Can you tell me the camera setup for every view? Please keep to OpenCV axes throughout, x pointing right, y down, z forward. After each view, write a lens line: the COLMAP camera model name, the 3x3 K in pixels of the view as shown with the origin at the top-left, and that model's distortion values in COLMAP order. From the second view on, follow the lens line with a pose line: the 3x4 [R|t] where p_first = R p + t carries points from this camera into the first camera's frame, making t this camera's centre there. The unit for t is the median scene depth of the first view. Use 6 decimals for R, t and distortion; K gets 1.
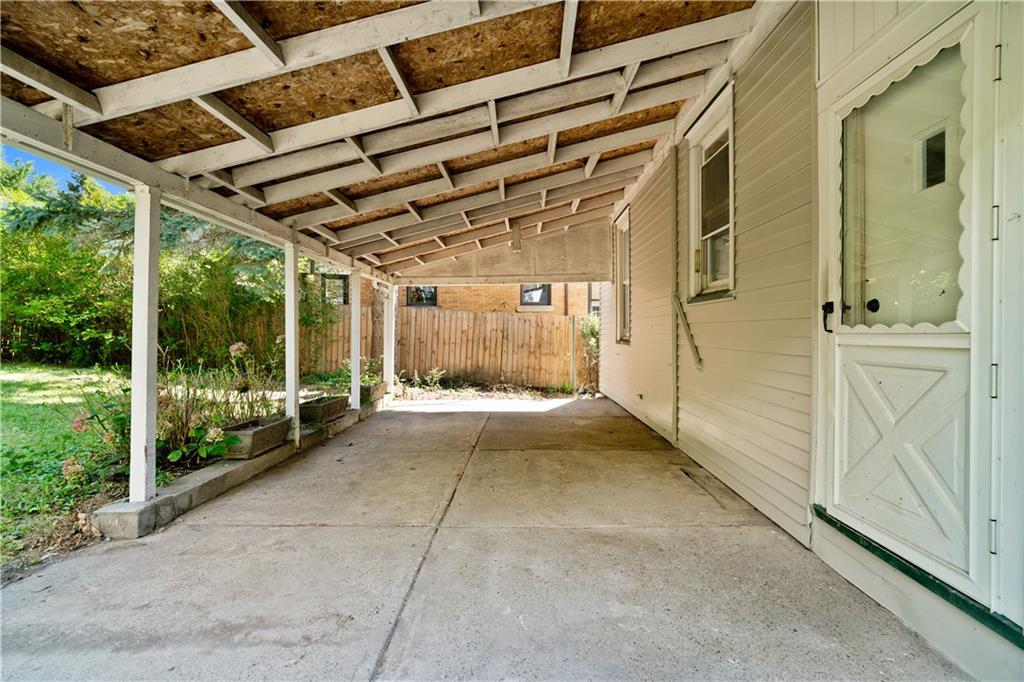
lens RADIAL K [[477.1, 0, 509.1], [0, 477.1, 335.7], [0, 0, 1]] dist [-0.007155, 0.000334]
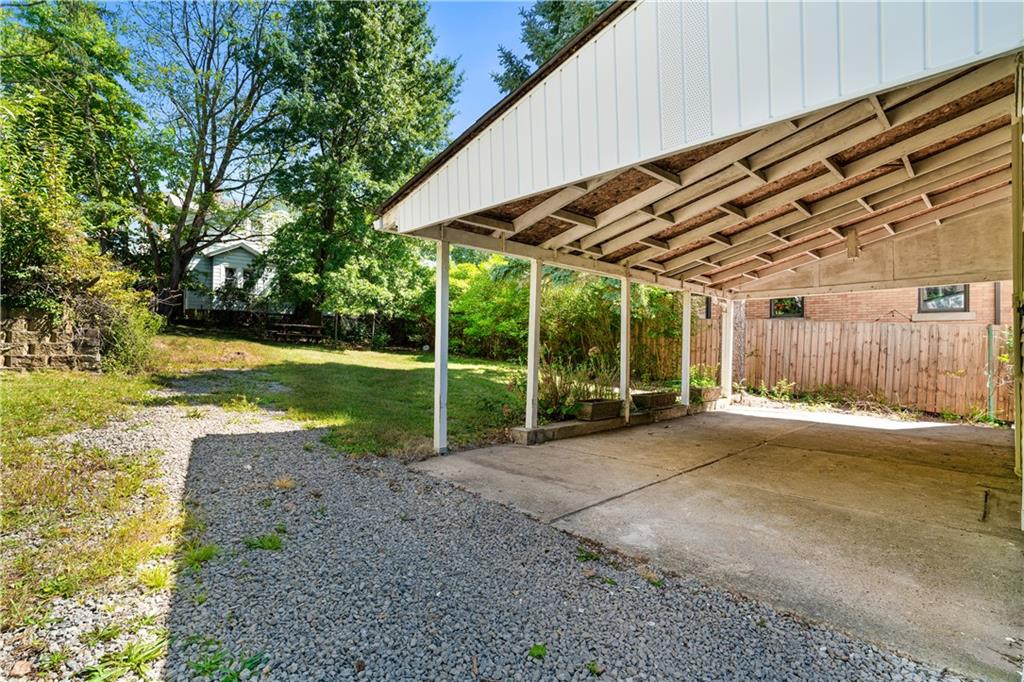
lens RADIAL K [[477.1, 0, 509.1], [0, 477.1, 335.7], [0, 0, 1]] dist [-0.007155, 0.000334]
pose [[0.704923, -0.004457, -0.709270, 0.207161], [-0.016754, 0.999597, -0.022933, 0.012125], [0.709086, 0.028049, 0.704564, -0.162828]]
